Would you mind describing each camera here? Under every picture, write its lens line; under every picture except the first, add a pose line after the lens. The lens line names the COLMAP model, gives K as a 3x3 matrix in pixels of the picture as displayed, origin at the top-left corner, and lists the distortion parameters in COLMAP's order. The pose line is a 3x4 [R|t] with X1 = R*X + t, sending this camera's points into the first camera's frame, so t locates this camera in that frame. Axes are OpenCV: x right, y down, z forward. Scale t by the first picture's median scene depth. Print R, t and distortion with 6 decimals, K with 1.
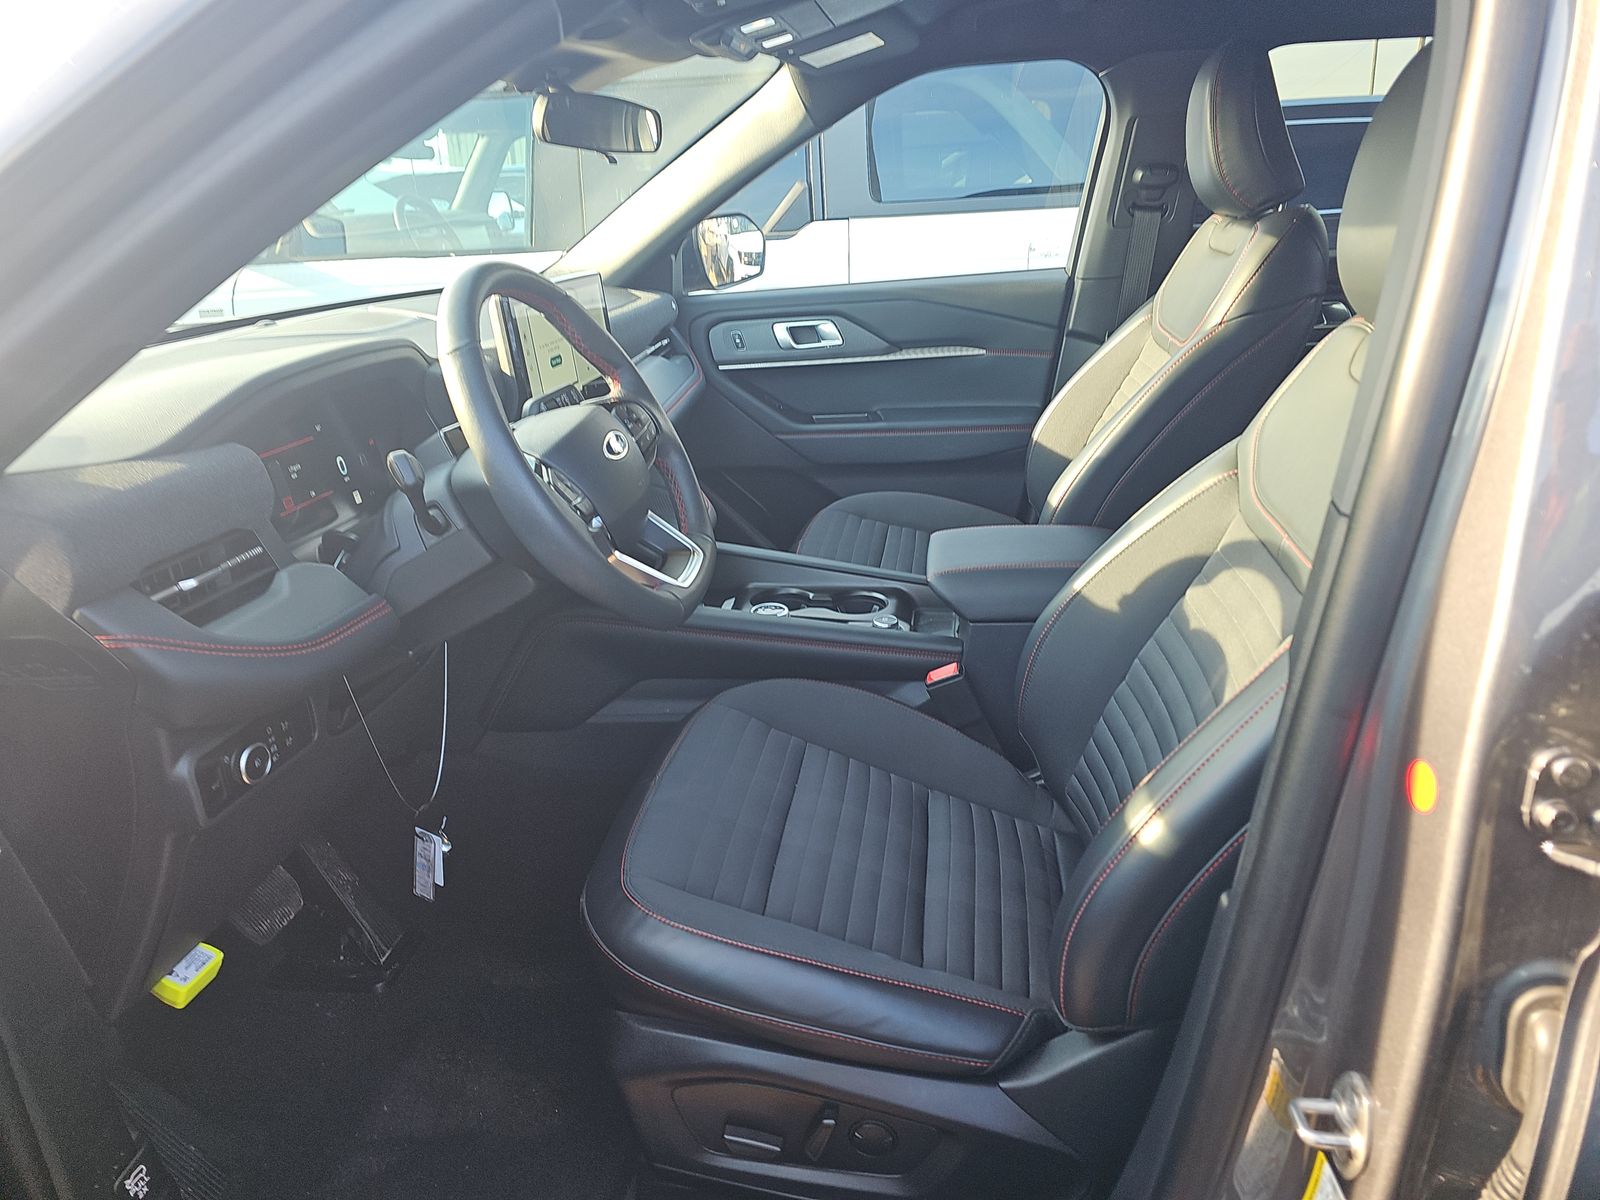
lens RADIAL K [[1077.1, 0, 800.0], [0, 1077.1, 600.0], [0, 0, 1]] dist [-0.004380, -0.004166]
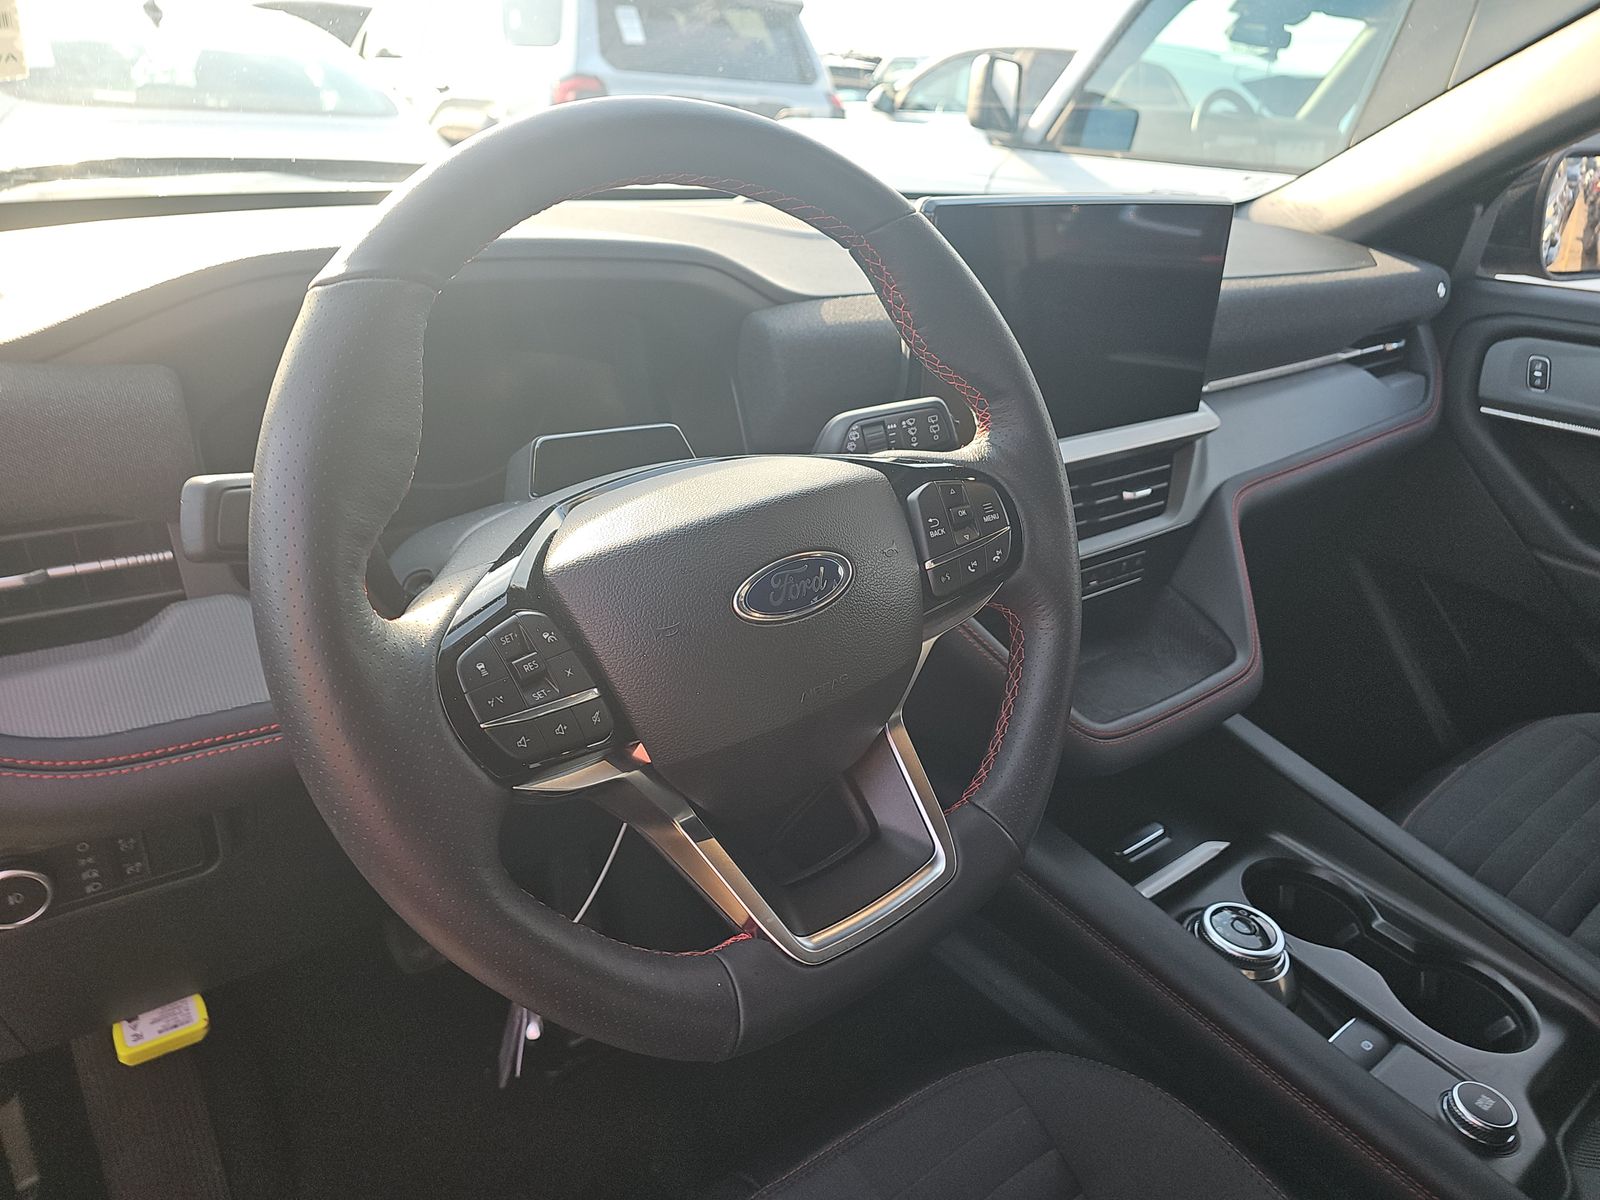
lens RADIAL K [[1077.1, 0, 800.0], [0, 1077.1, 600.0], [0, 0, 1]] dist [-0.004380, -0.004166]
pose [[0.719495, 0.375289, -0.584368, 0.039933], [-0.333095, 0.924805, 0.183804, -0.109624], [0.609406, 0.062404, 0.790399, 0.337661]]
